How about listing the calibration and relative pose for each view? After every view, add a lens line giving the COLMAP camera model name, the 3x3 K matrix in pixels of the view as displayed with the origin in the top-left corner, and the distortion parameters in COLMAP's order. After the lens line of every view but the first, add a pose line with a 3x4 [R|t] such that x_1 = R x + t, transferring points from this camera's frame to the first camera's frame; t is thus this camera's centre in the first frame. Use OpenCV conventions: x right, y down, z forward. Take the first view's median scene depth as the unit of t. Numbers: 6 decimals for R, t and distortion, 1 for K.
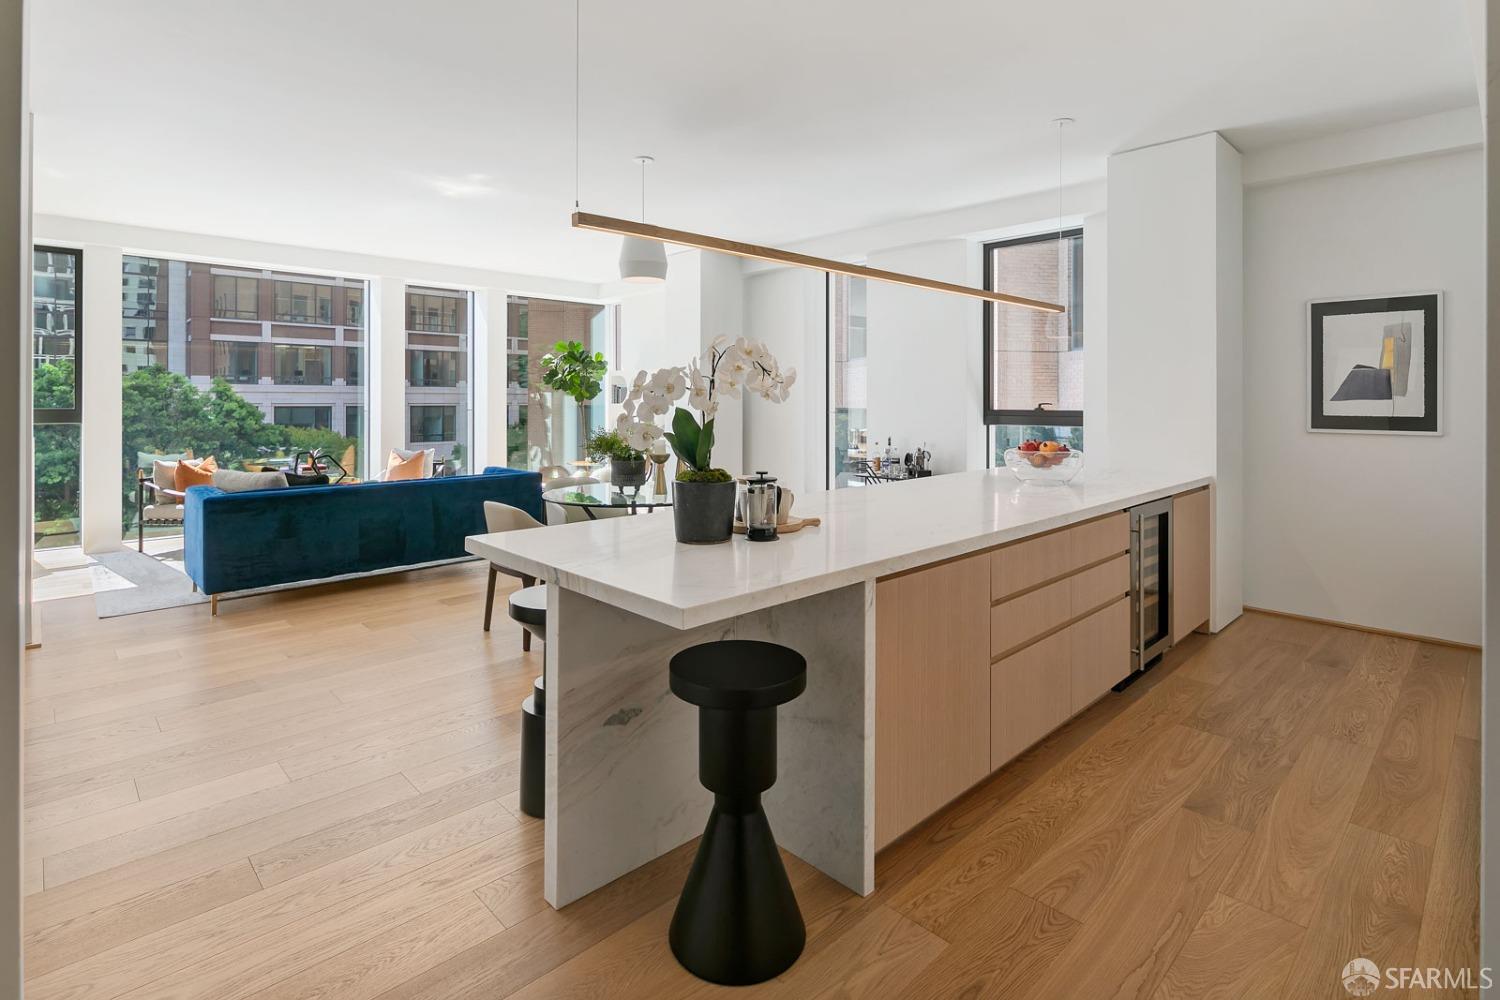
lens RADIAL K [[738.8, 0, 744.2], [0, 738.8, 398.2], [0, 0, 1]] dist [-0.001762, -0.001466]
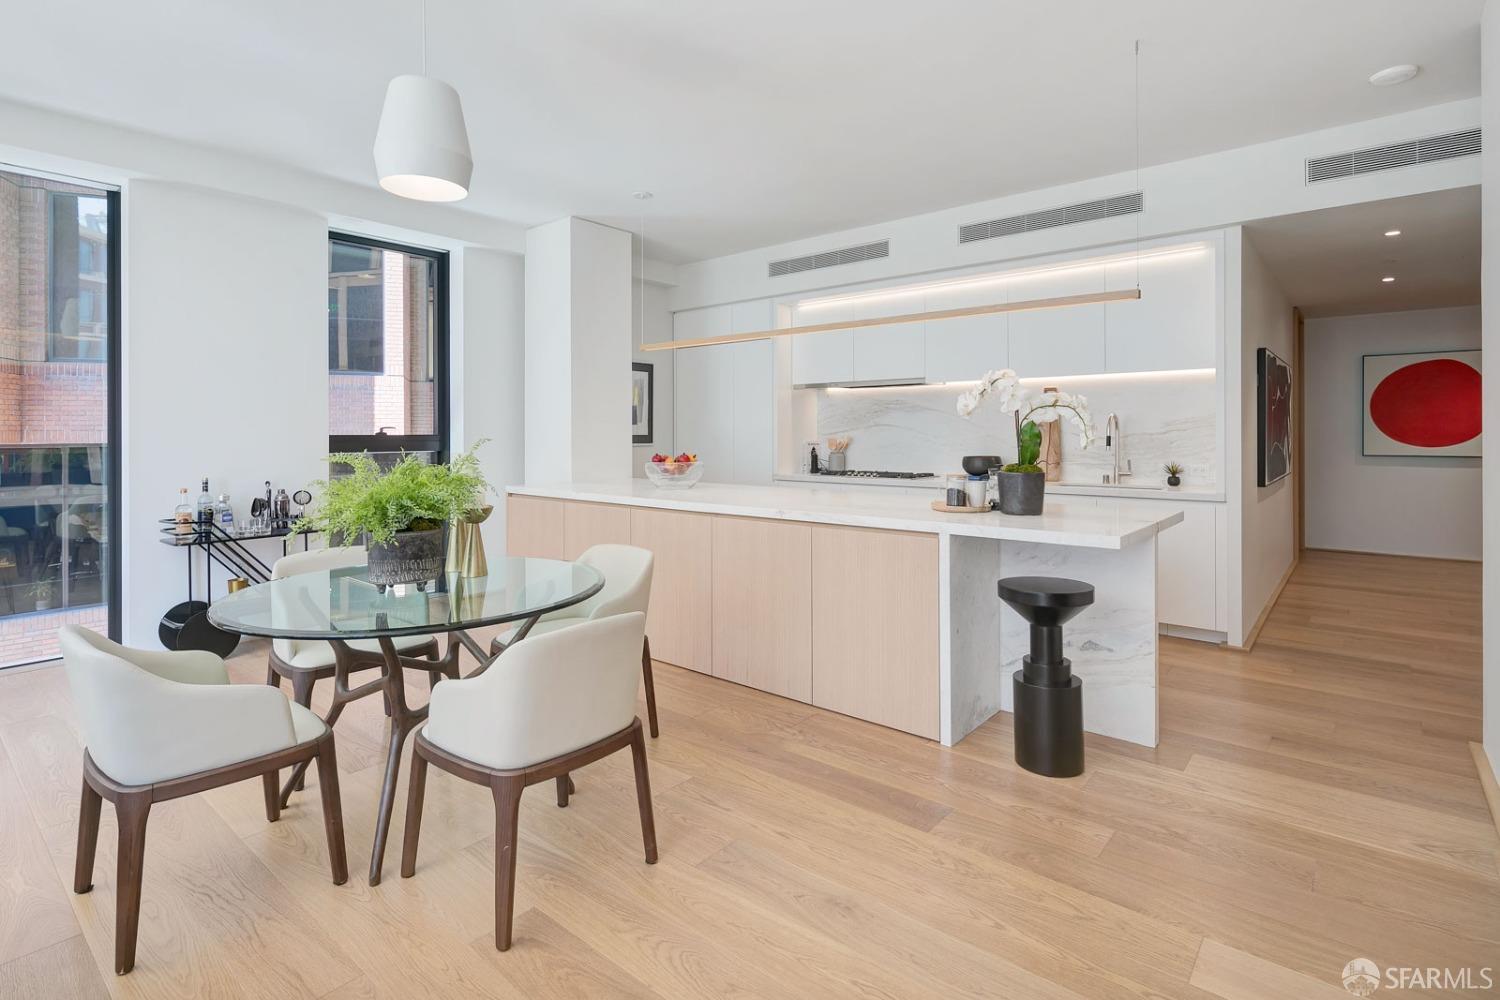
lens RADIAL K [[739.7, 0, 744.0], [0, 739.7, 429.1], [0, 0, 1]] dist [0.012214, -0.000287]
pose [[-0.103174, 0.003033, 0.994659, -0.680264], [0.000166, 0.999995, -0.003032, 0.014580], [-0.994663, -0.000147, -0.103174, 0.802998]]
